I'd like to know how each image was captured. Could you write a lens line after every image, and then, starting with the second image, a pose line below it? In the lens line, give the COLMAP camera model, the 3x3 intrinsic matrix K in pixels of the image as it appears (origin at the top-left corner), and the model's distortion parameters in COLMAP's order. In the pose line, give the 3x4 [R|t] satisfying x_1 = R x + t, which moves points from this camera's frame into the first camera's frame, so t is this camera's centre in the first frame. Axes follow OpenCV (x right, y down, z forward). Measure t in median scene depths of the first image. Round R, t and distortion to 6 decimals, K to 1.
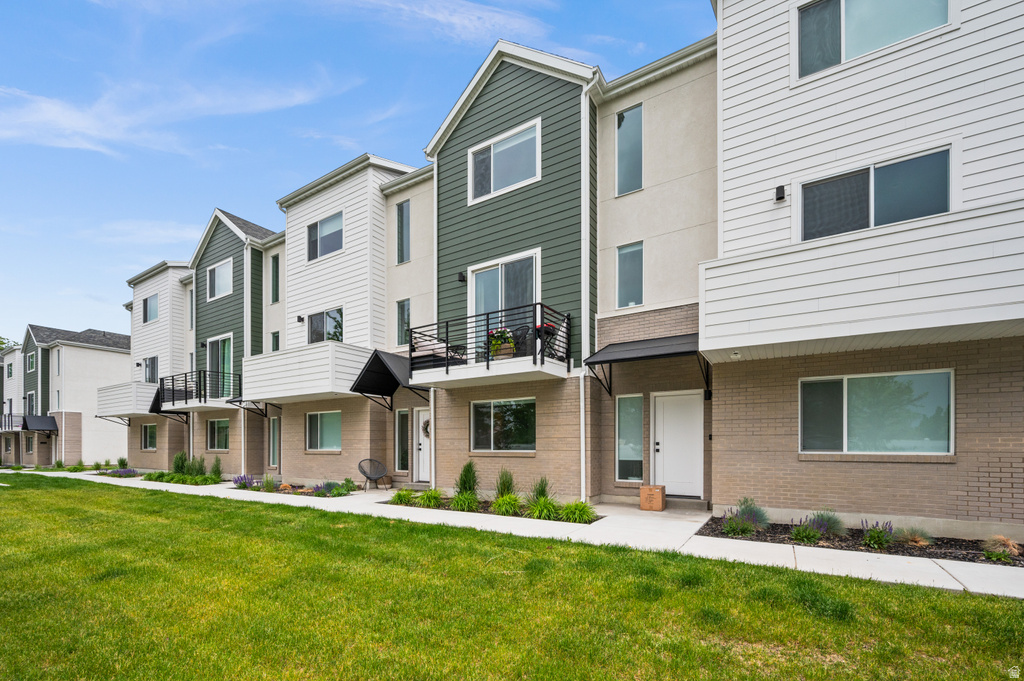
lens RADIAL K [[413.1, 0, 508.7], [0, 413.1, 351.2], [0, 0, 1]] dist [0.001677, 0.000210]
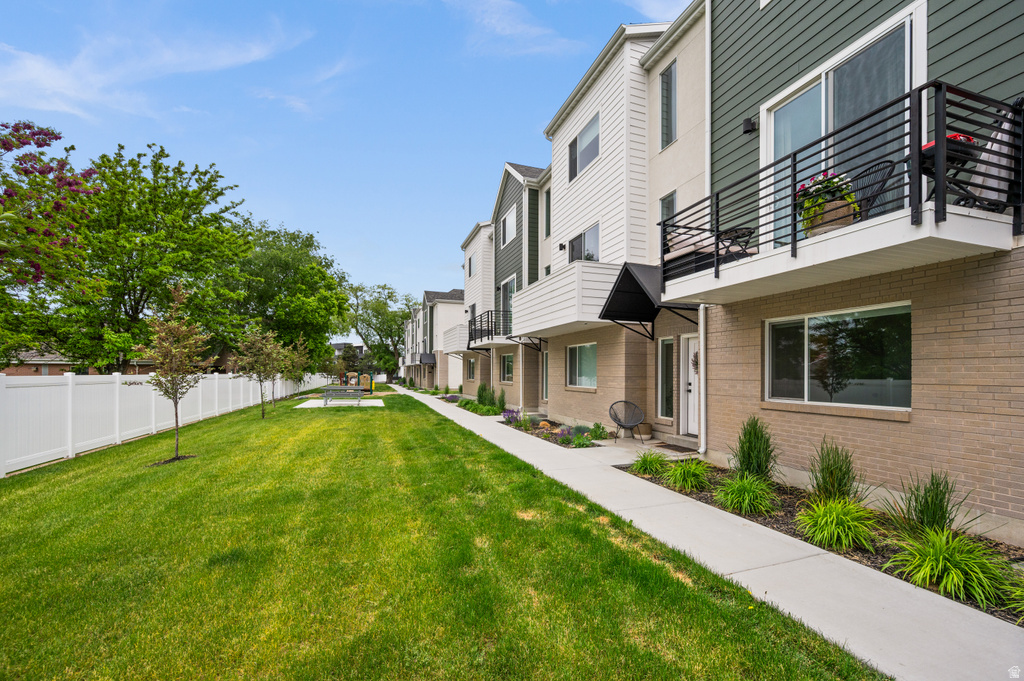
lens RADIAL K [[424.1, 0, 516.4], [0, 424.1, 374.0], [0, 0, 1]] dist [-0.003759, -0.000290]
pose [[0.792840, 0.004163, -0.609416, -0.000691], [0.131304, 0.975325, 0.177486, 0.033004], [0.595117, -0.220736, 0.772729, 0.230323]]
